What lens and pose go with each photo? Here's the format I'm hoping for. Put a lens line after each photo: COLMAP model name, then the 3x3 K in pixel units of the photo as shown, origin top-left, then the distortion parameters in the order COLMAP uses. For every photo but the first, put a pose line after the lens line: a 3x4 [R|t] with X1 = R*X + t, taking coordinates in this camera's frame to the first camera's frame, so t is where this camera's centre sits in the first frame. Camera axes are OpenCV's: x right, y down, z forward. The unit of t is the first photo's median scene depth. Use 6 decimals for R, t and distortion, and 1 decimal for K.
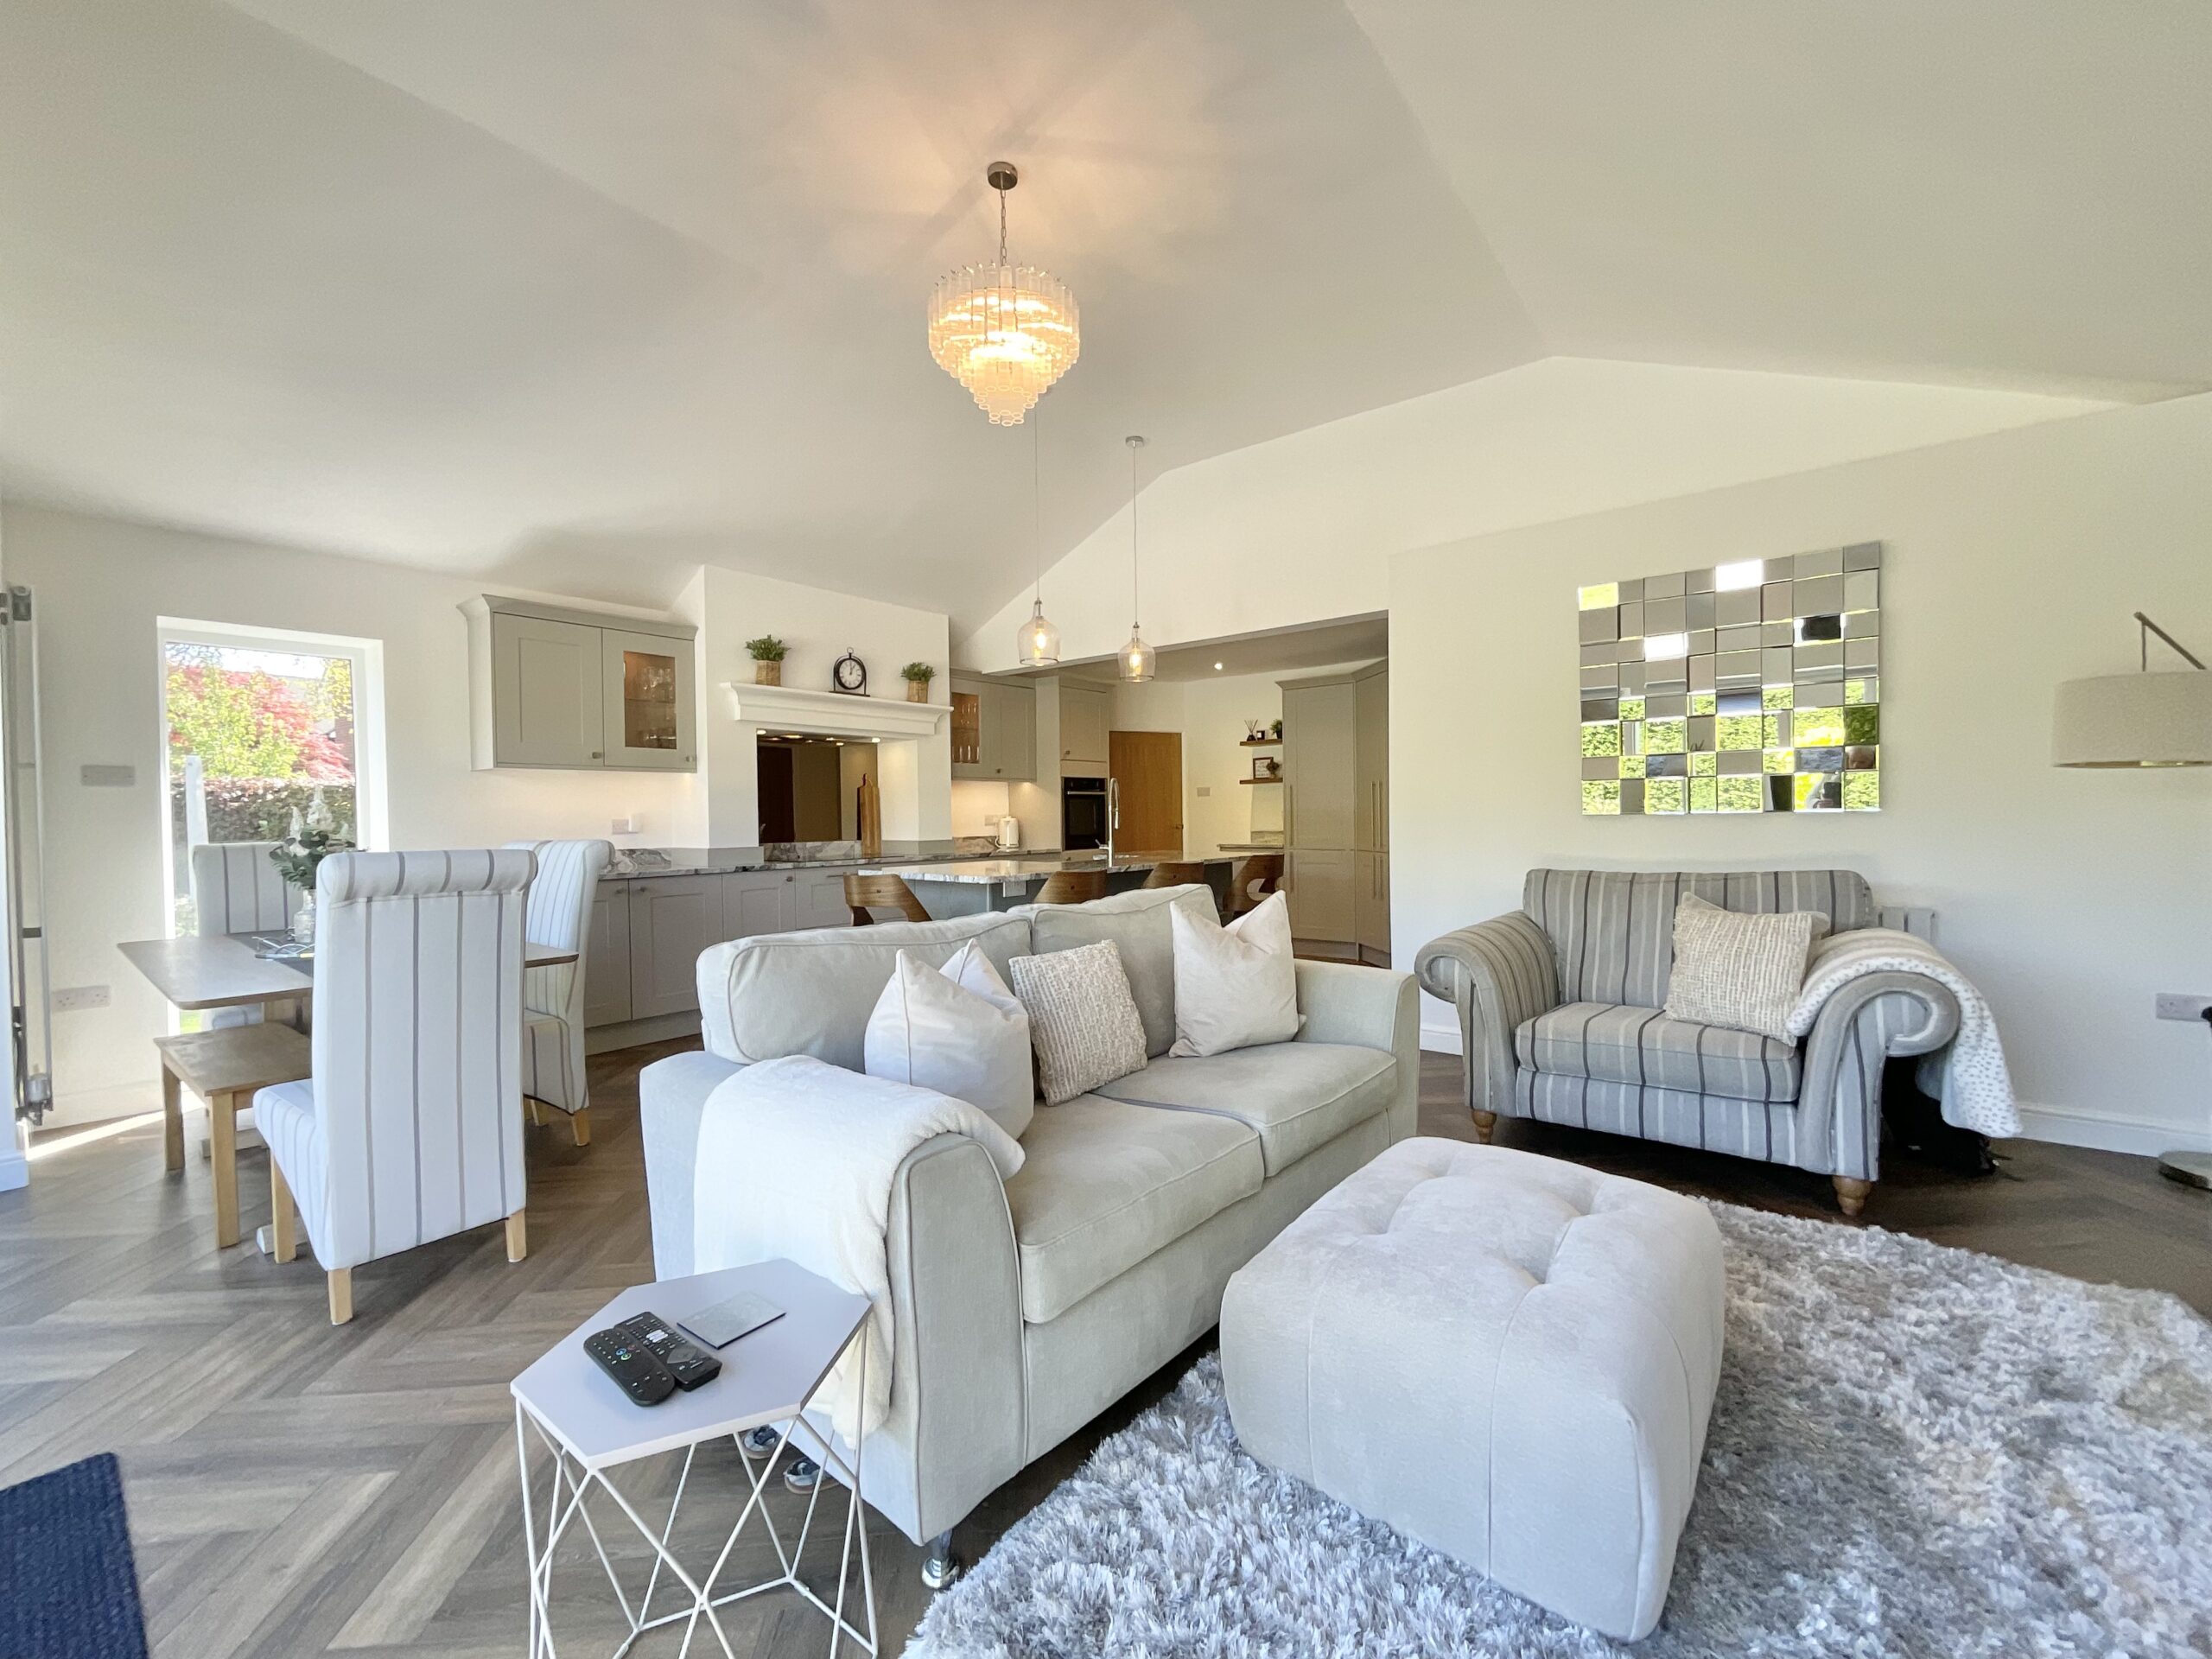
lens RADIAL K [[918.7, 0, 1114.9], [0, 918.7, 820.8], [0, 0, 1]] dist [0.011896, 0.000118]
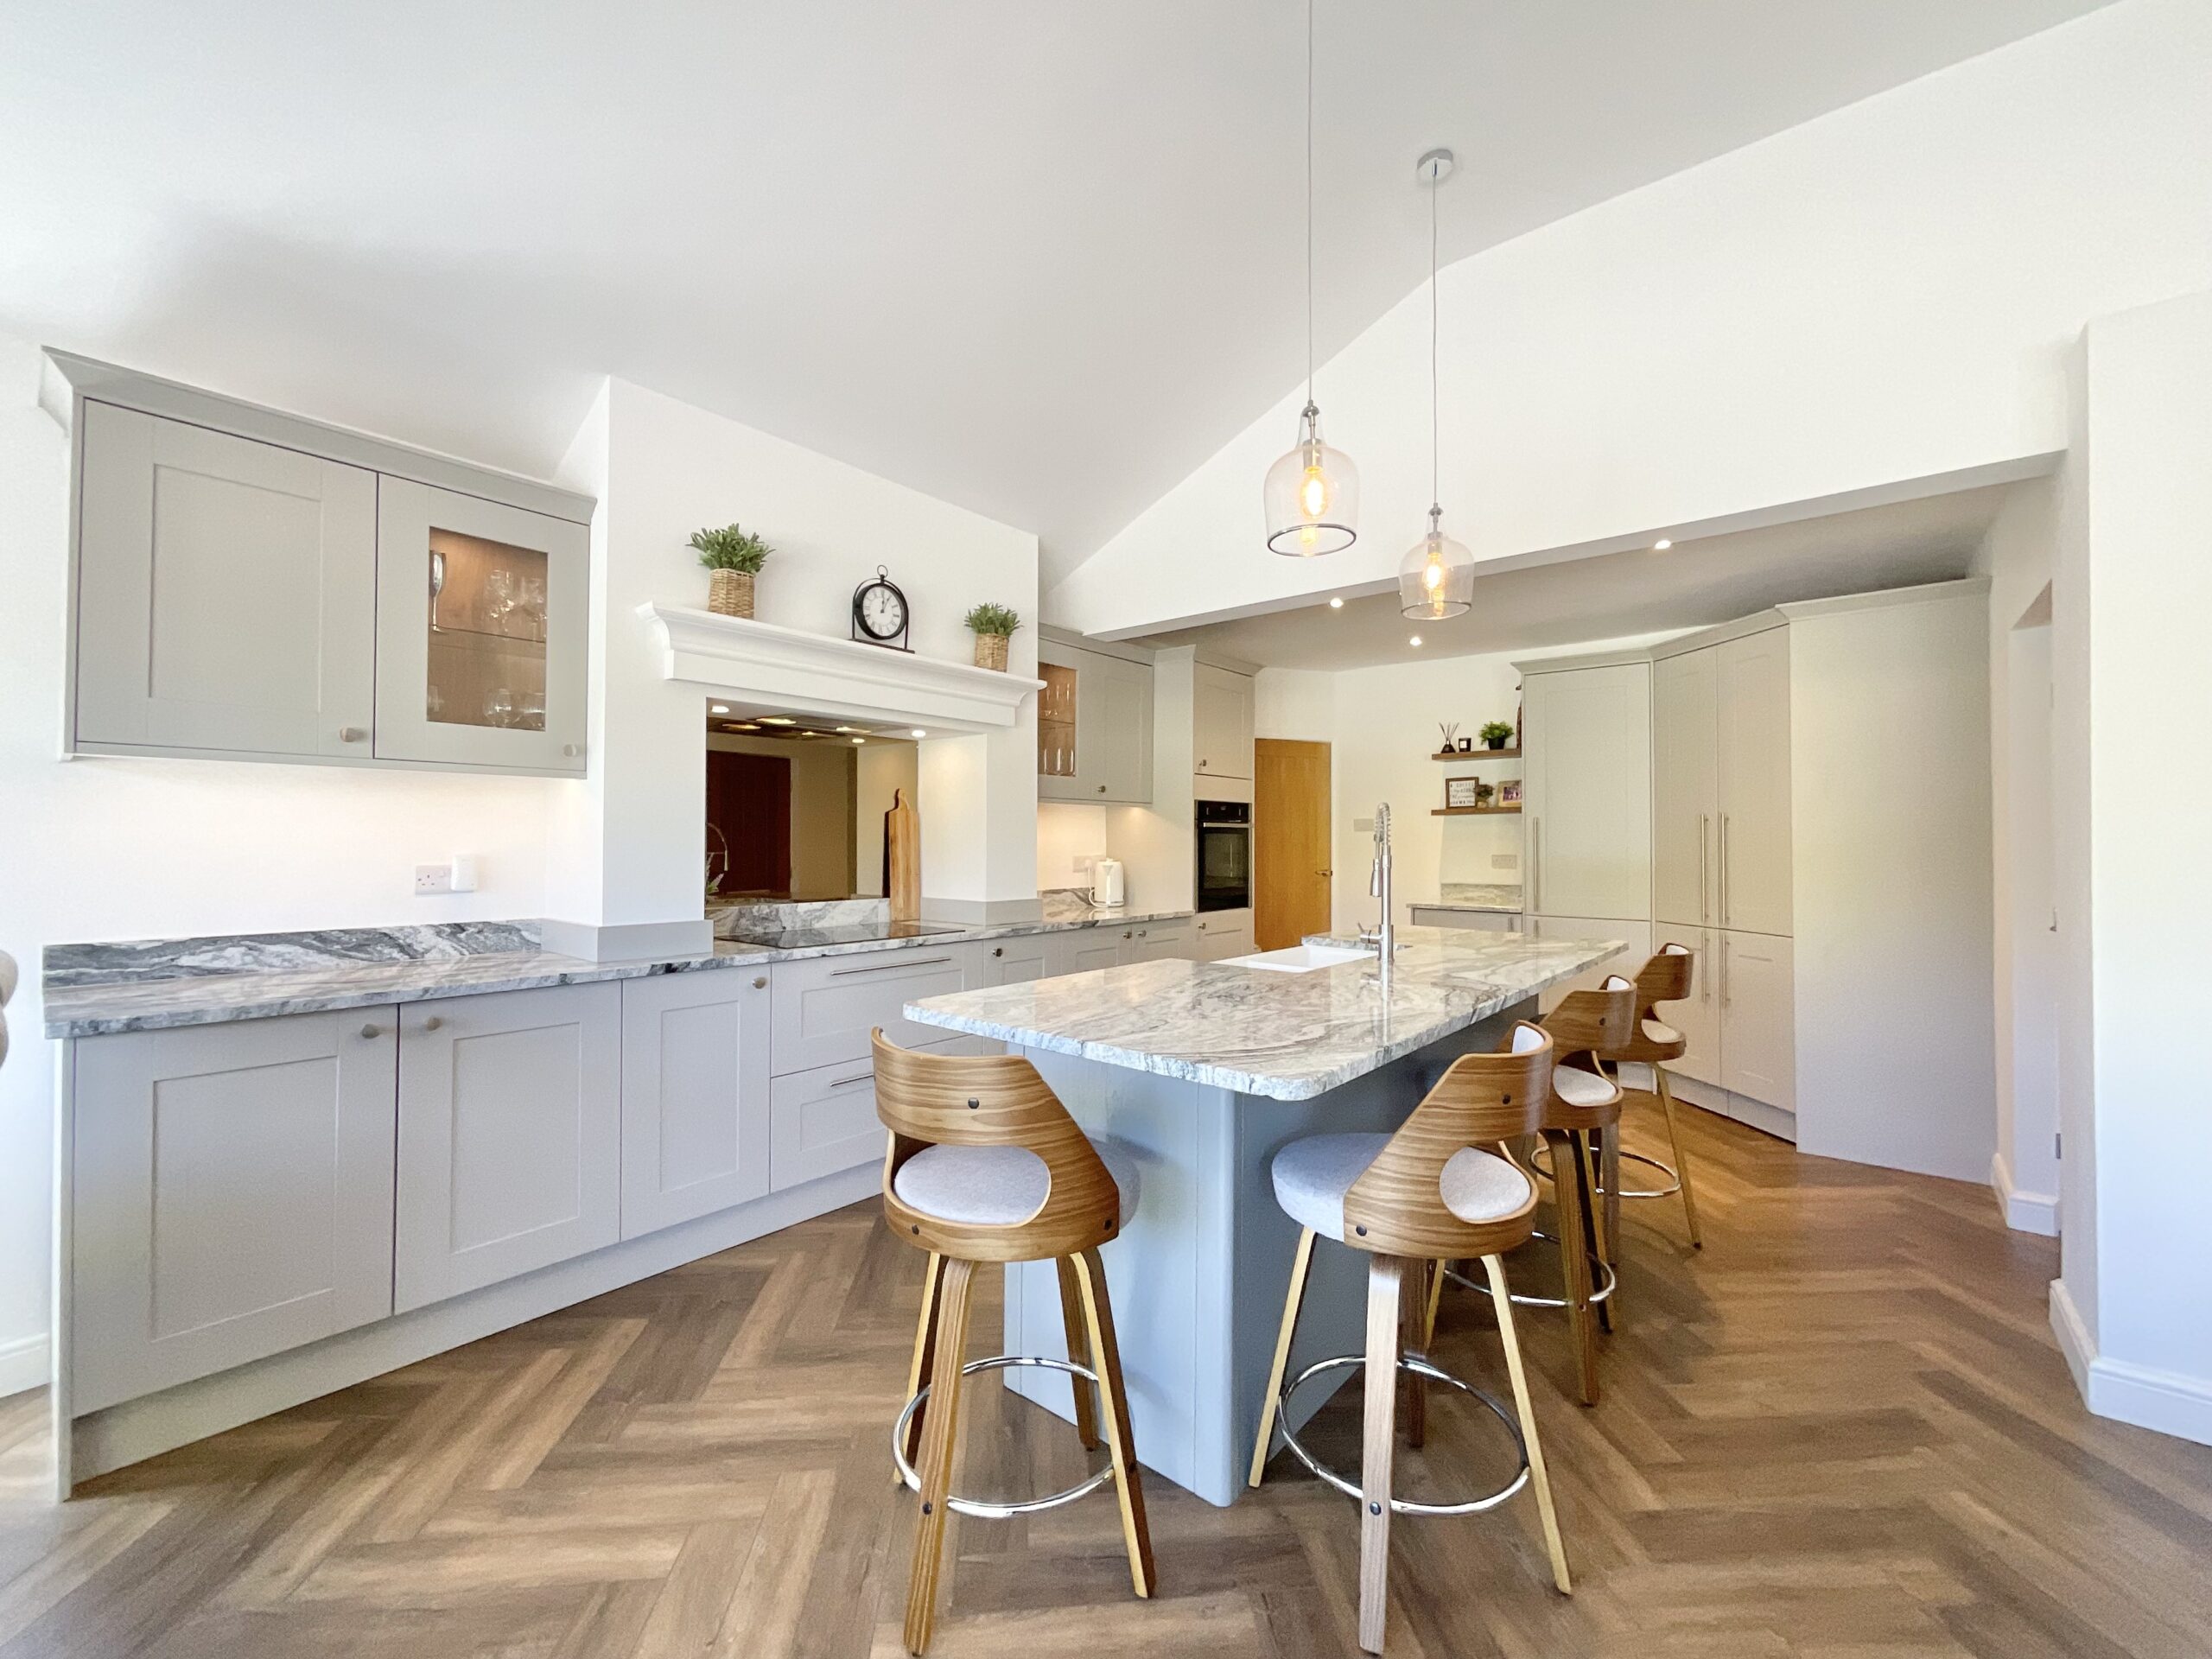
lens RADIAL K [[918.7, 0, 1114.9], [0, 918.7, 820.8], [0, 0, 1]] dist [0.011896, 0.000118]
pose [[0.999821, 0.017443, -0.007386, -0.125451], [-0.017650, 0.999425, -0.028961, -0.015185], [0.006877, 0.029086, 0.999553, 0.399717]]
